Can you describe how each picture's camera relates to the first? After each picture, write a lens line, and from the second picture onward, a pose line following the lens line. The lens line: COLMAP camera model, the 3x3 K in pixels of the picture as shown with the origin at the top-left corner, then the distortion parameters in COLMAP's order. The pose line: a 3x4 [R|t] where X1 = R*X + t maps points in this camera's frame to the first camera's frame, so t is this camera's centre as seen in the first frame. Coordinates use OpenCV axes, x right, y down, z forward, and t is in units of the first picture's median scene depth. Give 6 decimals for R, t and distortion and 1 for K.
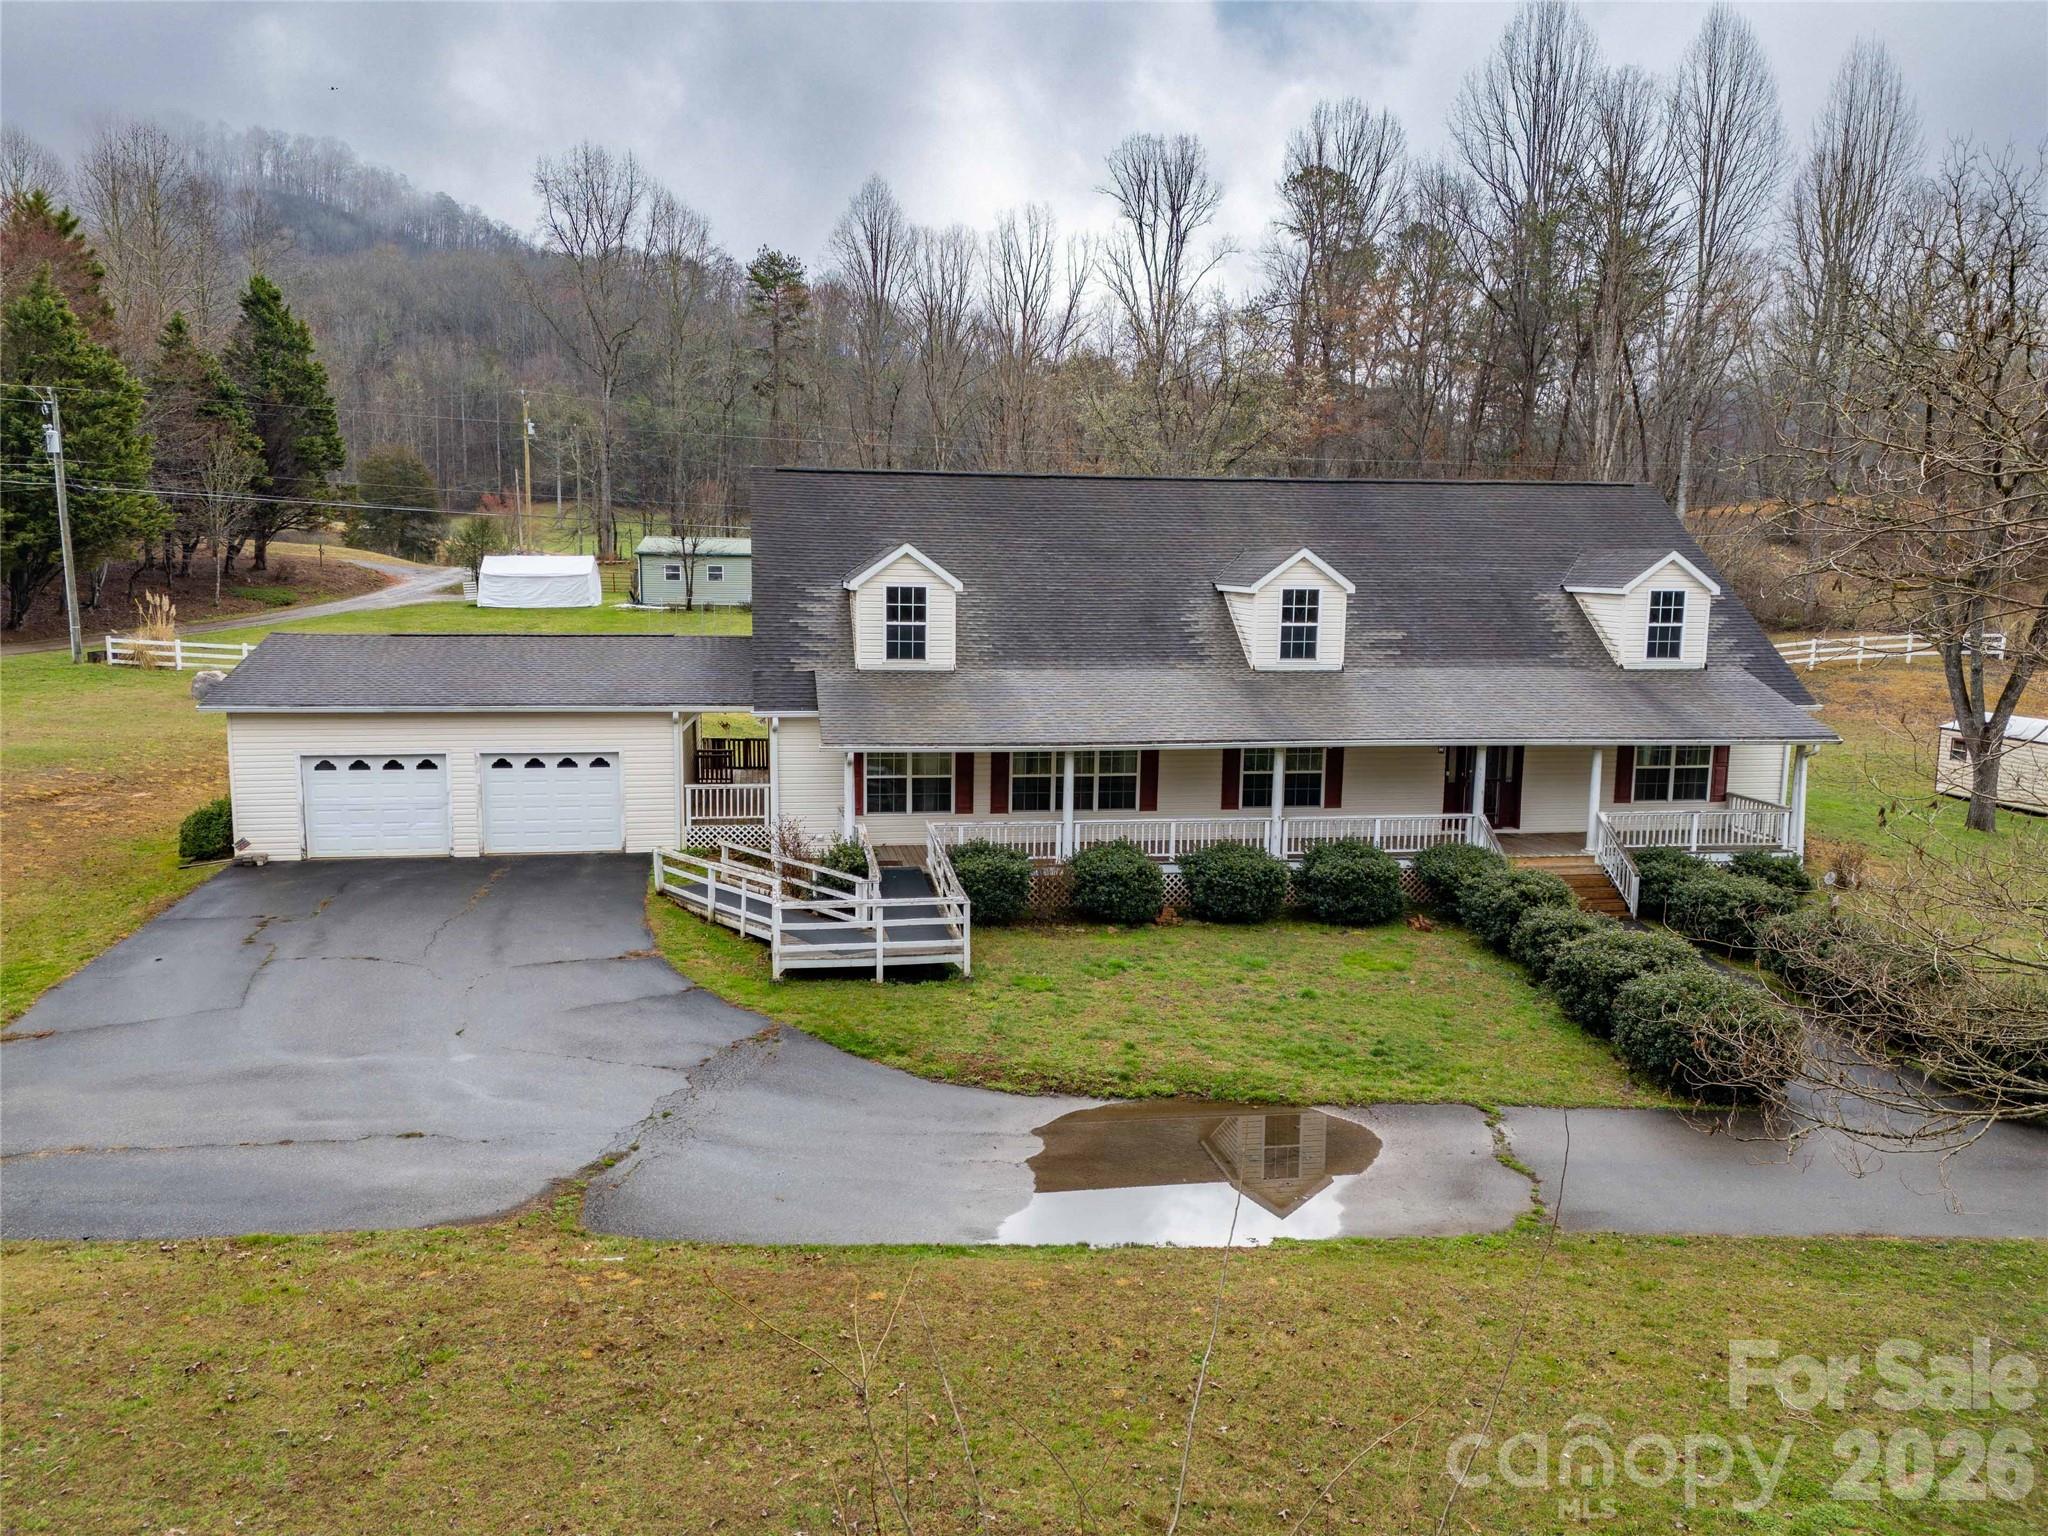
lens RADIAL K [[1534.7, 0, 1046.3], [0, 1534.7, 778.3], [0, 0, 1]] dist [0.060447, -0.040359]
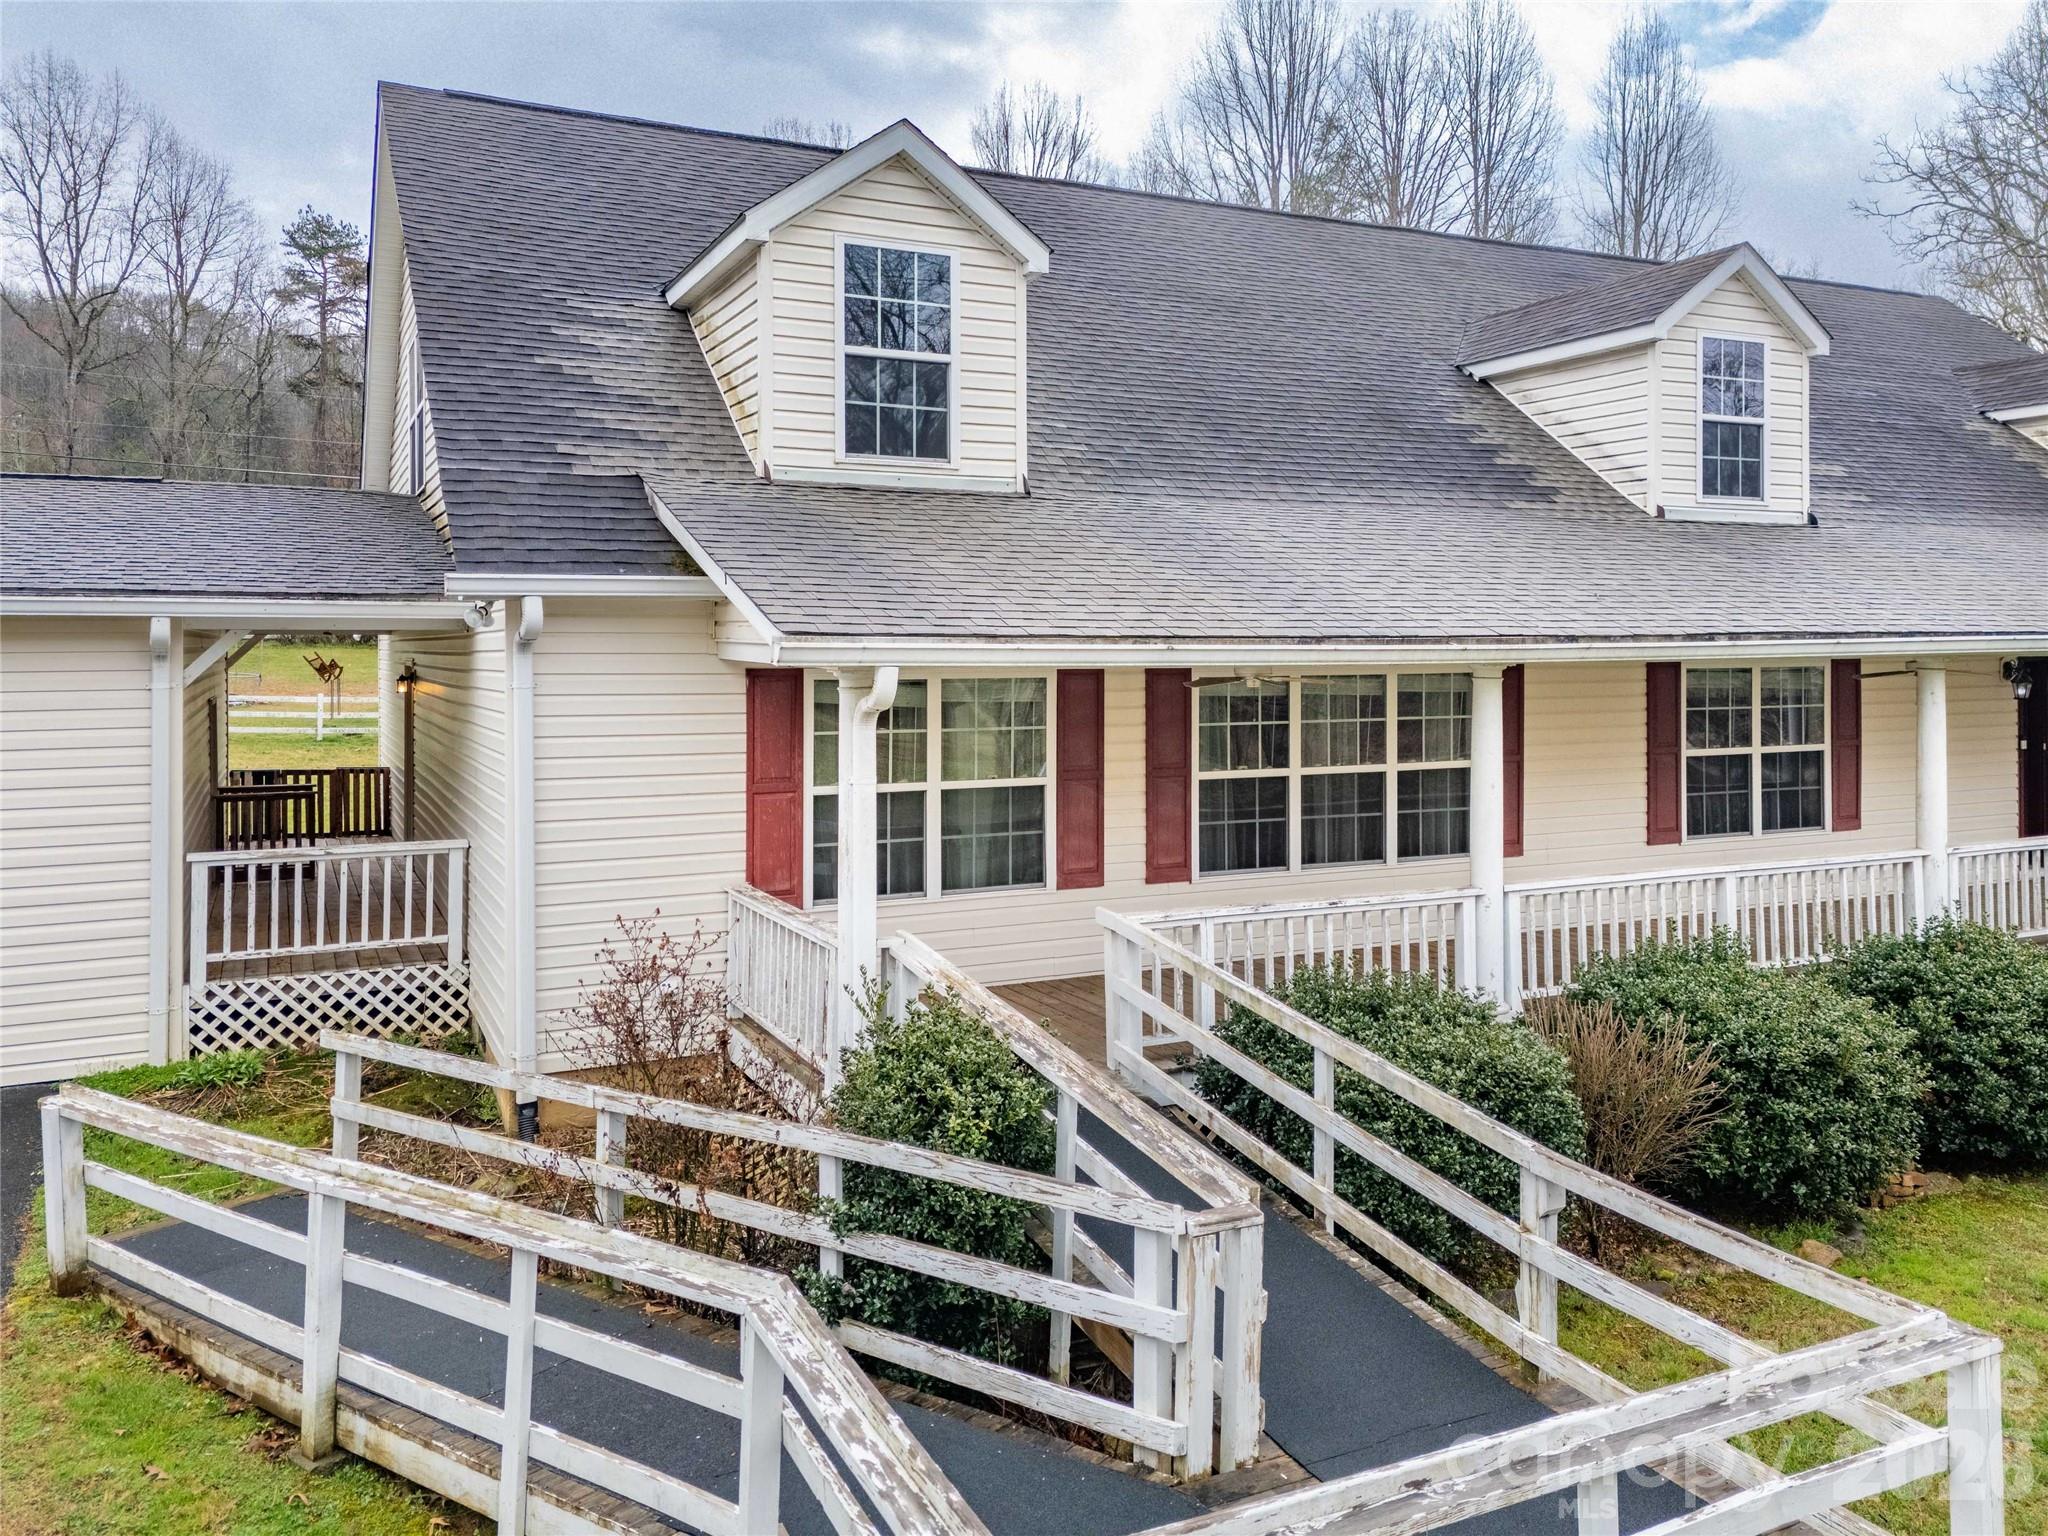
lens RADIAL K [[1534.7, 0, 1022.0], [0, 1534.7, 658.0], [0, 0, 1]] dist [0.060447, -0.040359]
pose [[0.964881, -0.019067, 0.261995, -0.156343], [0.055263, 0.989776, -0.131490, 0.016274], [-0.256809, 0.141351, 0.956070, 0.659618]]
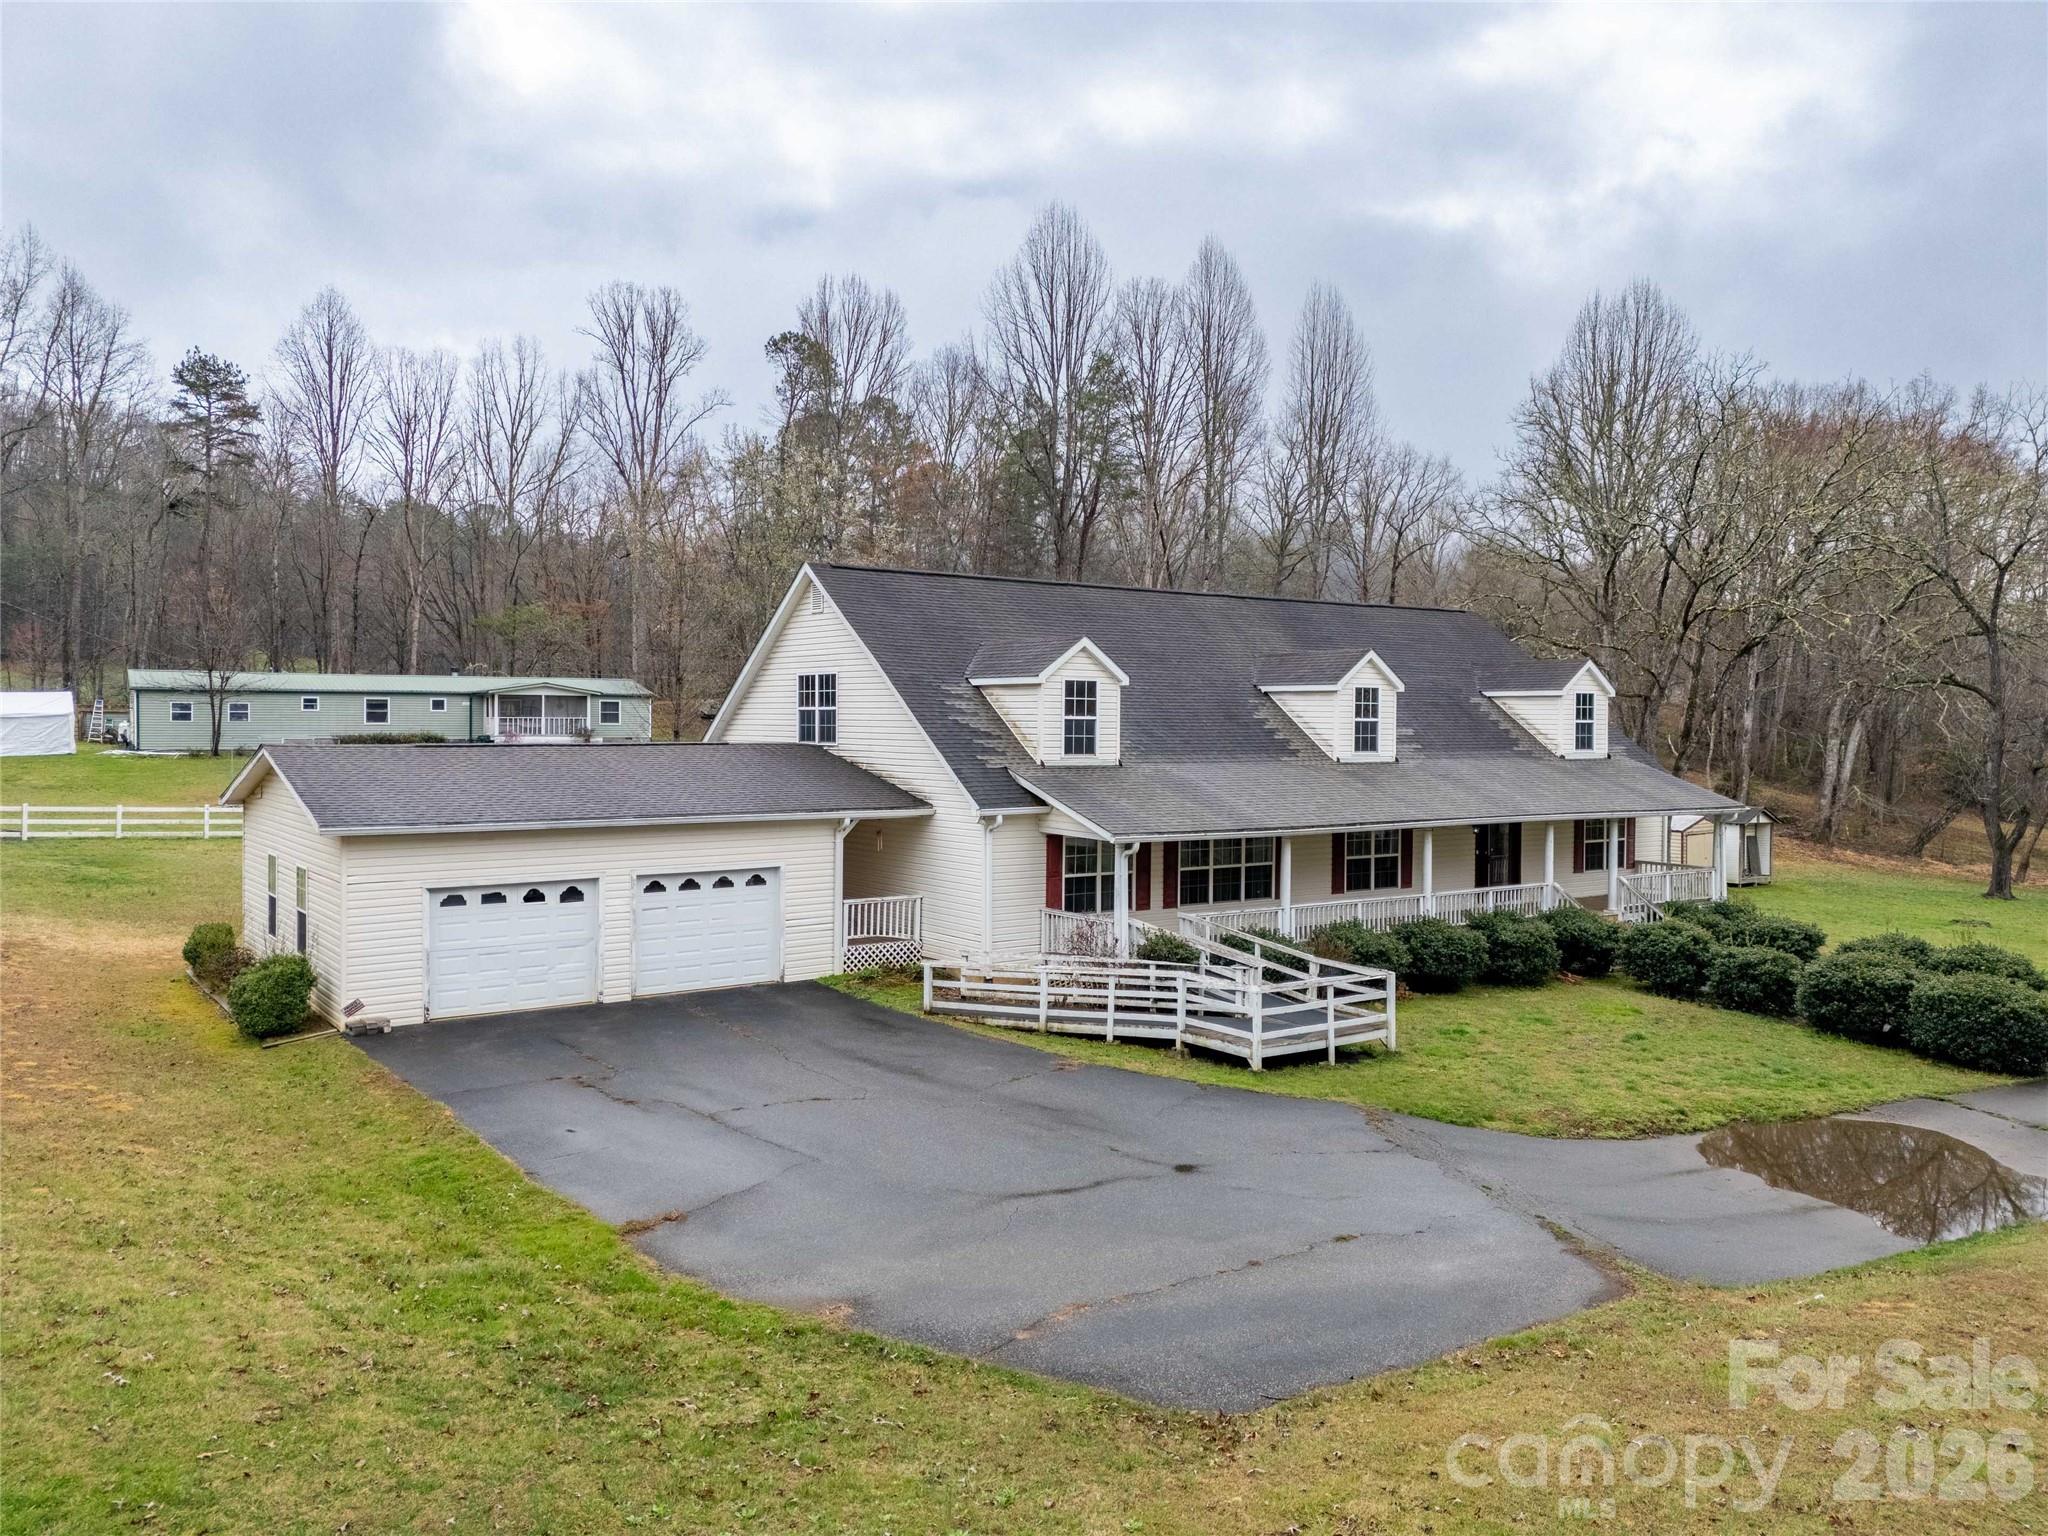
lens RADIAL K [[1534.7, 0, 1027.9], [0, 1534.7, 745.5], [0, 0, 1]] dist [0.060447, -0.040359]
pose [[0.895697, -0.013936, 0.444447, -0.549506], [0.069681, 0.991559, -0.109338, 0.020595], [-0.439171, 0.128903, 0.889108, 0.150289]]
